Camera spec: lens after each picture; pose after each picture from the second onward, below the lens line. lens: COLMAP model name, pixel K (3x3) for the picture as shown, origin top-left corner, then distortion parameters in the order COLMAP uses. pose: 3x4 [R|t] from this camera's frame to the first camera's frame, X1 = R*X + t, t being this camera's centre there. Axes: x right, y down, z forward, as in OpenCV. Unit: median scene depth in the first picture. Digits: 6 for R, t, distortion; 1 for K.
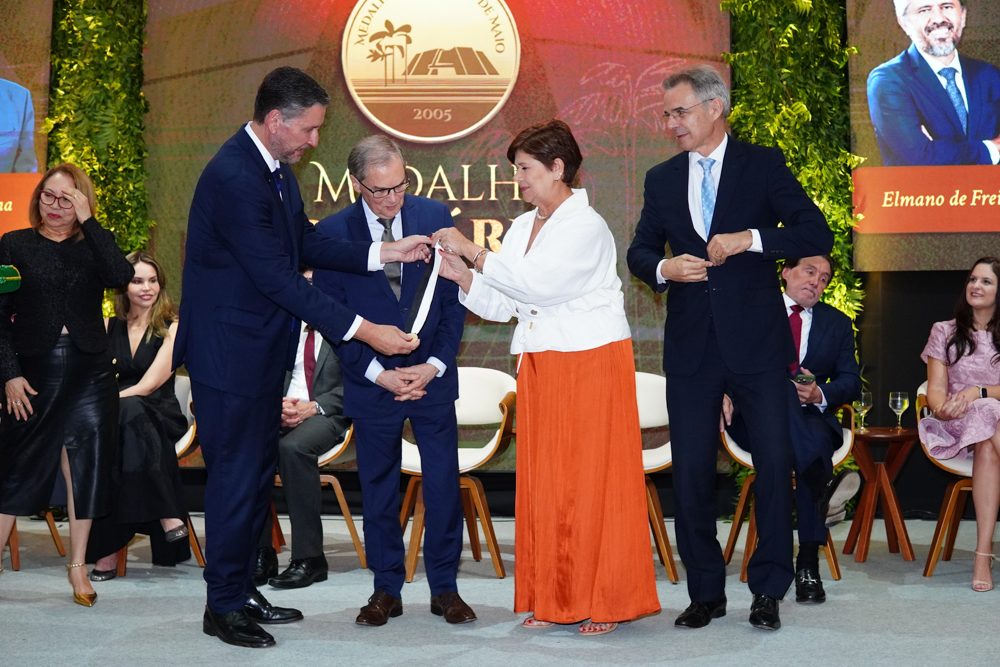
lens RADIAL K [[1336.2, 0, 500.0], [0, 1336.2, 333.5], [0, 0, 1]] dist [-0.174269, -0.188359]
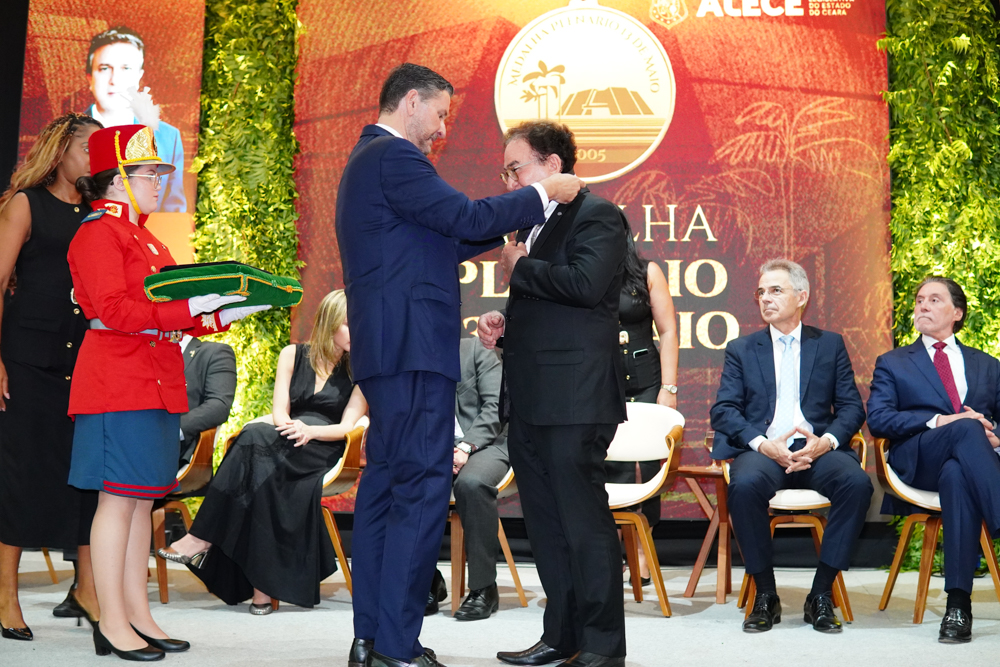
lens RADIAL K [[1336.2, 0, 500.0], [0, 1336.2, 333.5], [0, 0, 1]] dist [-0.174269, -0.188359]
pose [[0.996559, 0.003817, -0.082801, -0.032664], [-0.009261, 0.997812, -0.065467, 0.033597], [0.082370, 0.066009, 0.994413, 0.018518]]
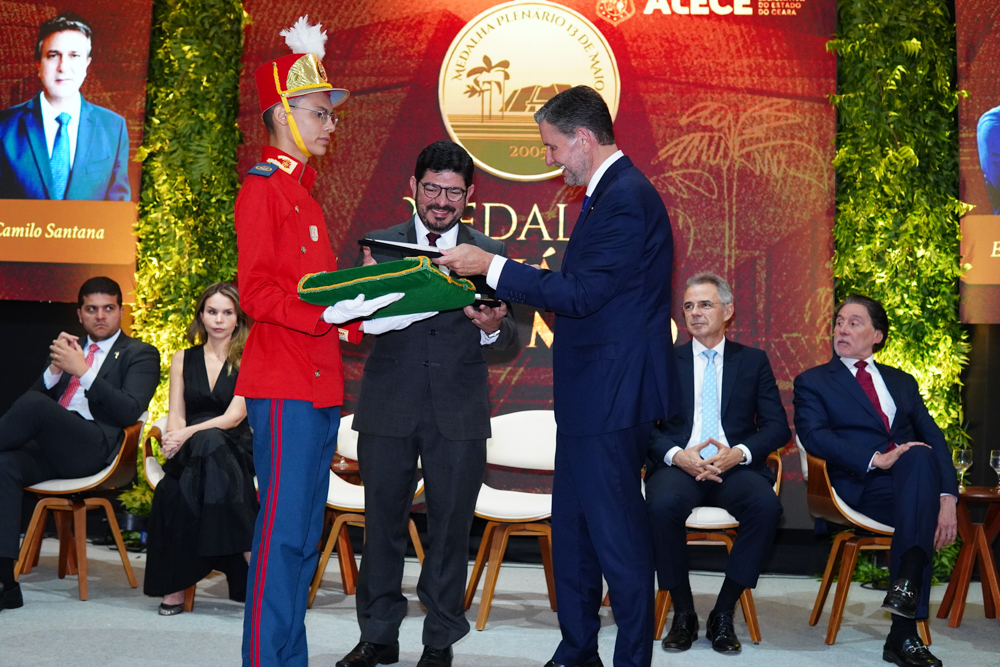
lens RADIAL K [[1336.2, 0, 500.0], [0, 1336.2, 333.5], [0, 0, 1]] dist [-0.174269, -0.188359]
pose [[0.995550, 0.028204, -0.089911, 0.020188], [-0.031271, 0.998970, -0.032891, 0.001957], [0.088891, 0.035556, 0.995407, 0.024971]]
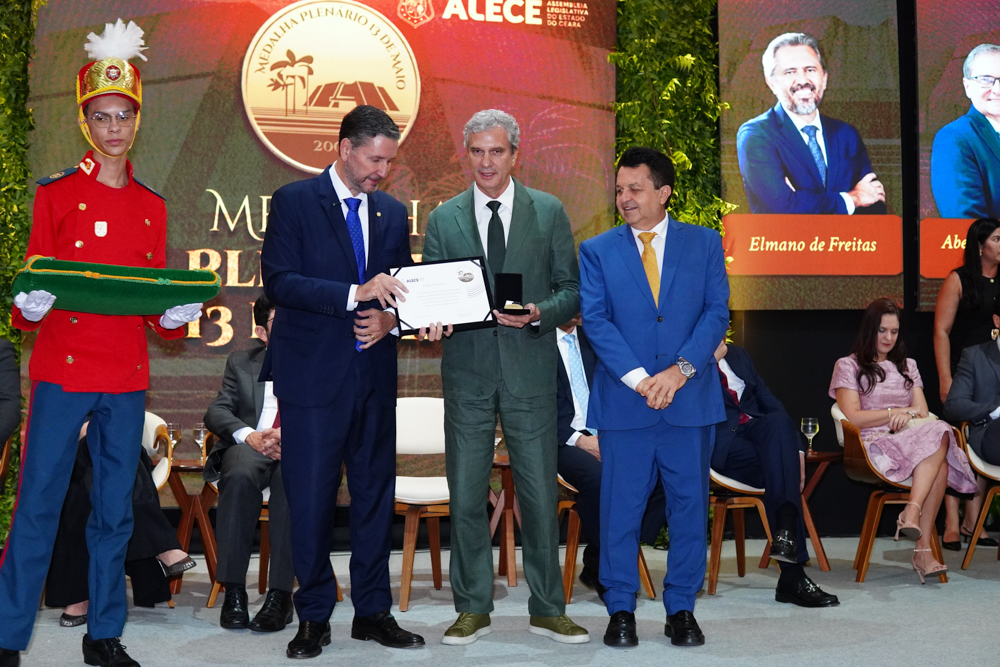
lens RADIAL K [[1336.2, 0, 500.0], [0, 1336.2, 333.5], [0, 0, 1]] dist [-0.174269, -0.188359]
pose [[0.952161, 0.010083, 0.305430, -0.235831], [0.000950, 0.999353, -0.035954, 0.011141], [-0.305595, 0.034525, 0.951535, 0.018192]]
